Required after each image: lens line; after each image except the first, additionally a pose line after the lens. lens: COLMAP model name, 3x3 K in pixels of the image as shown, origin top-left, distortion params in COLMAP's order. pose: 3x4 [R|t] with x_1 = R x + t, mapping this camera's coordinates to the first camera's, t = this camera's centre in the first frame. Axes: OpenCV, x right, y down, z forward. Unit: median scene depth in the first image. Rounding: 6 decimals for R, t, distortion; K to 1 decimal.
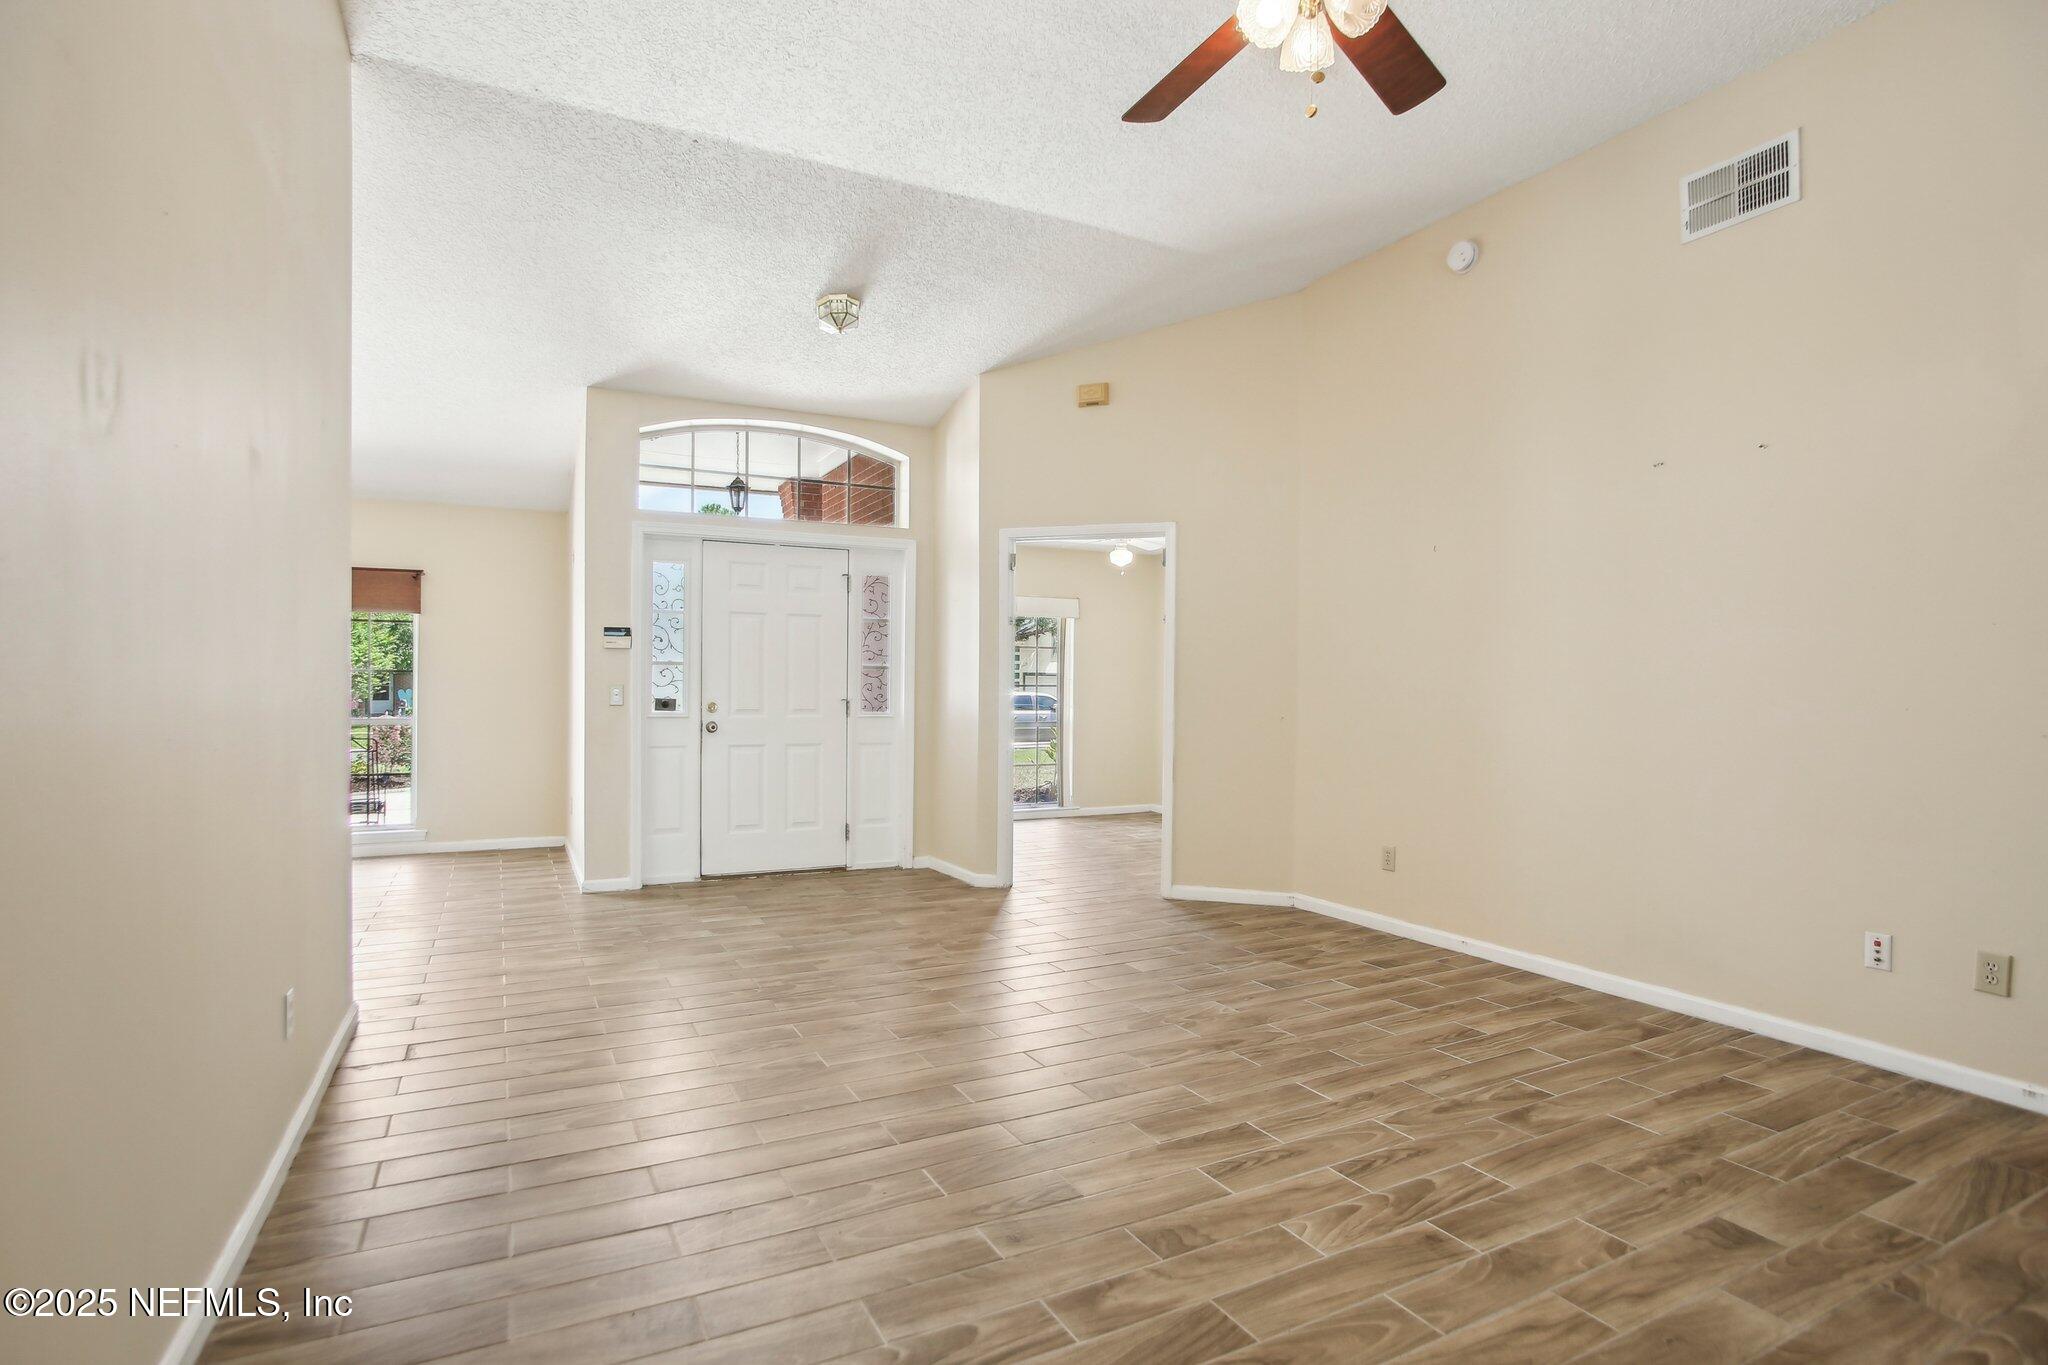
lens RADIAL K [[1035.6, 0, 1026.1], [0, 1035.6, 673.4], [0, 0, 1]] dist [-0.063487, 0.025139]
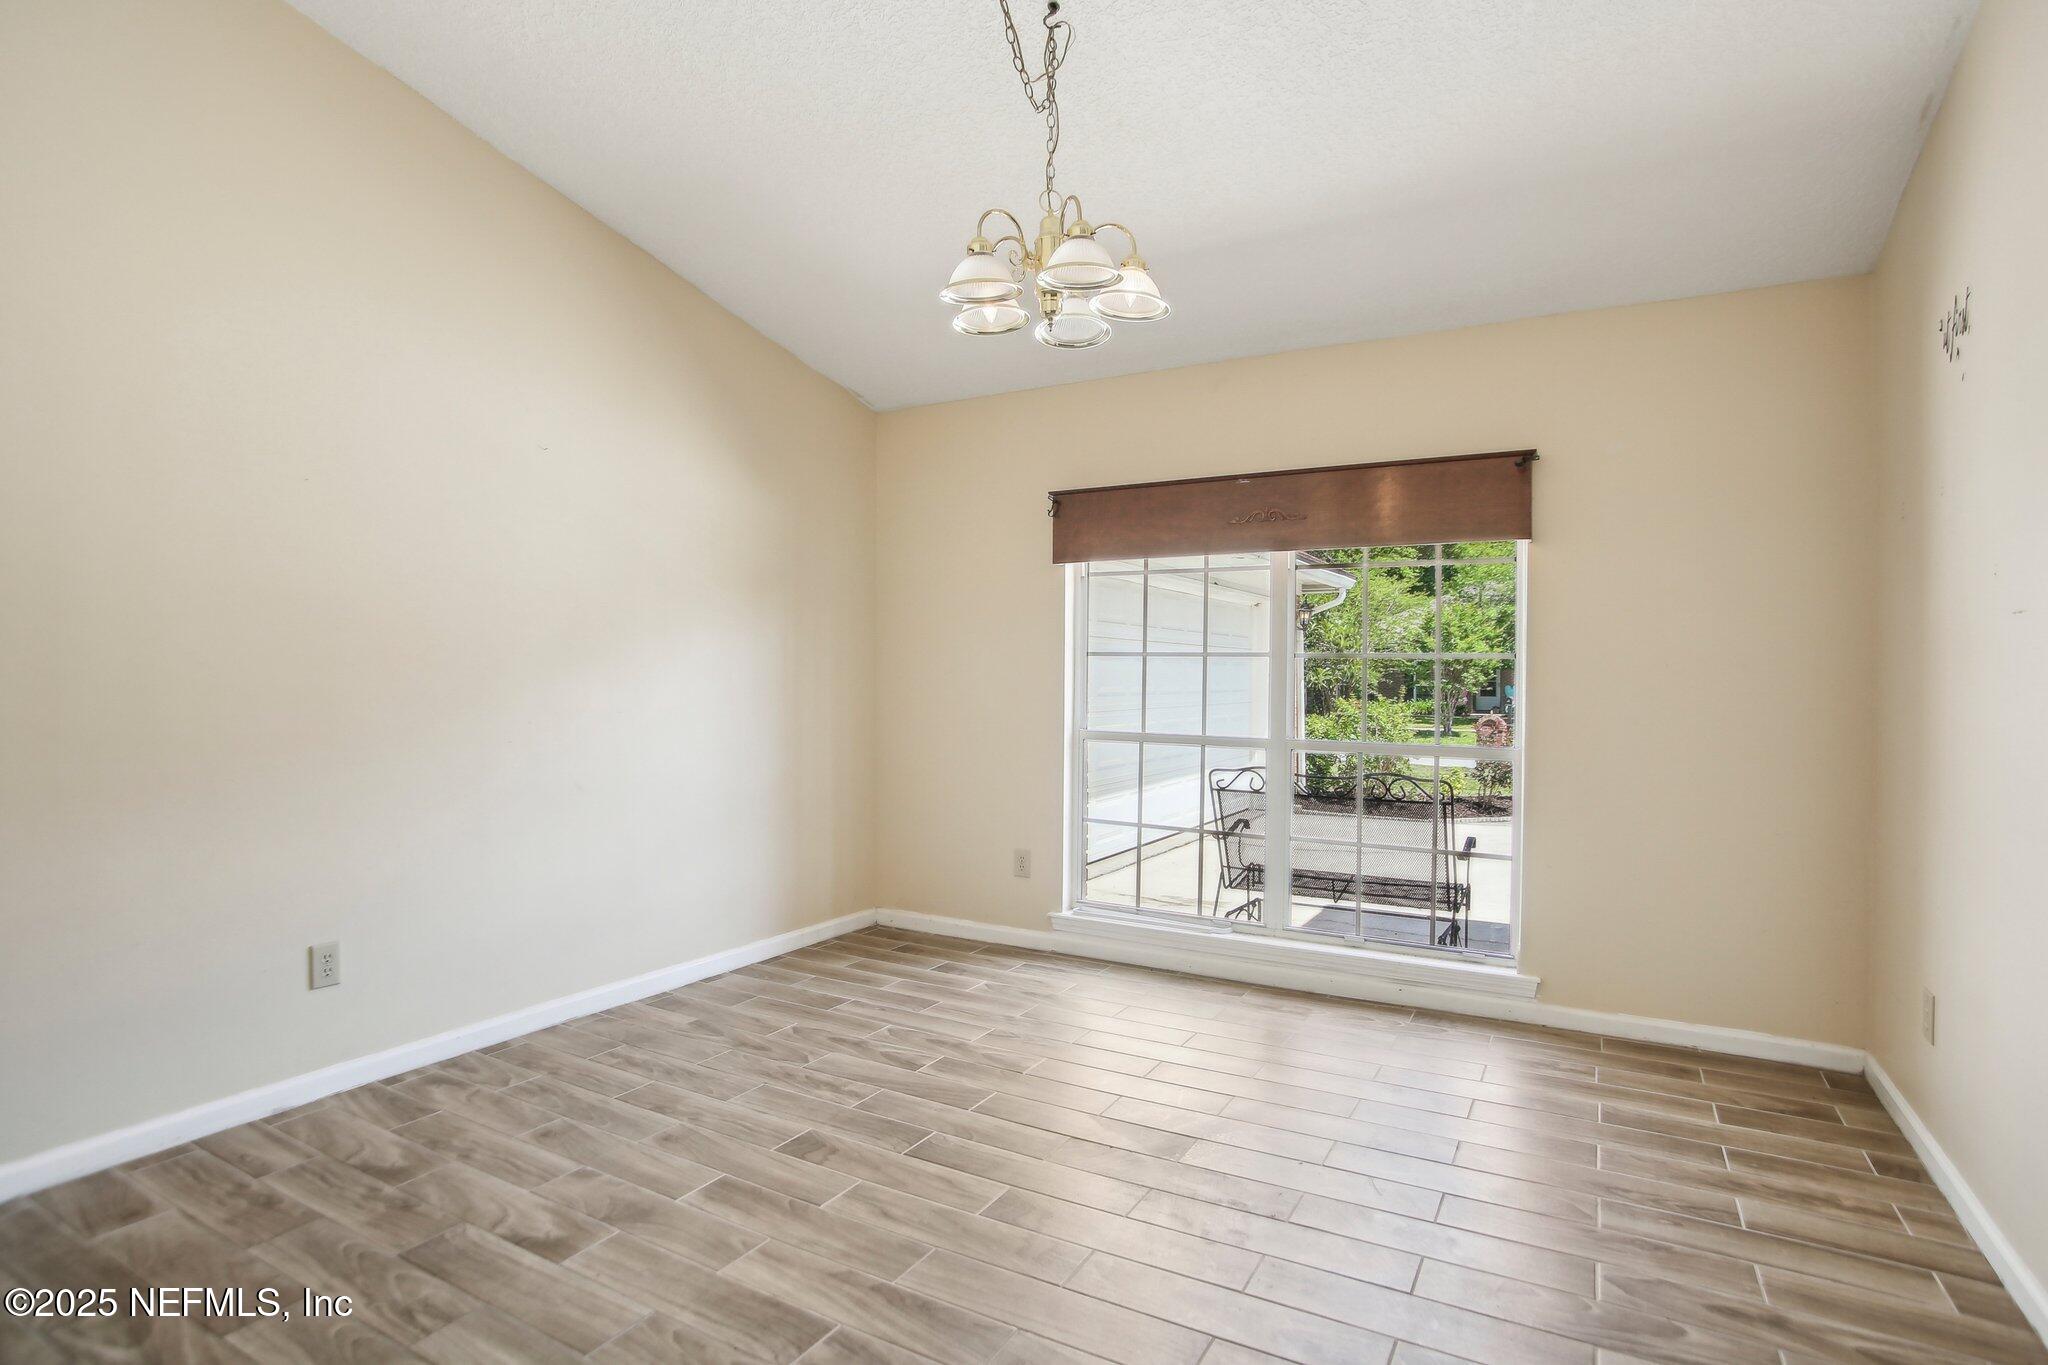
lens RADIAL K [[1035.6, 0, 1020.5], [0, 1035.6, 673.9], [0, 0, 1]] dist [-0.063487, 0.025139]
pose [[0.541577, 0.002014, -0.840648, -0.251218], [0.002080, 0.999991, 0.003736, 0.001676], [0.840648, -0.003772, 0.541568, 0.416654]]
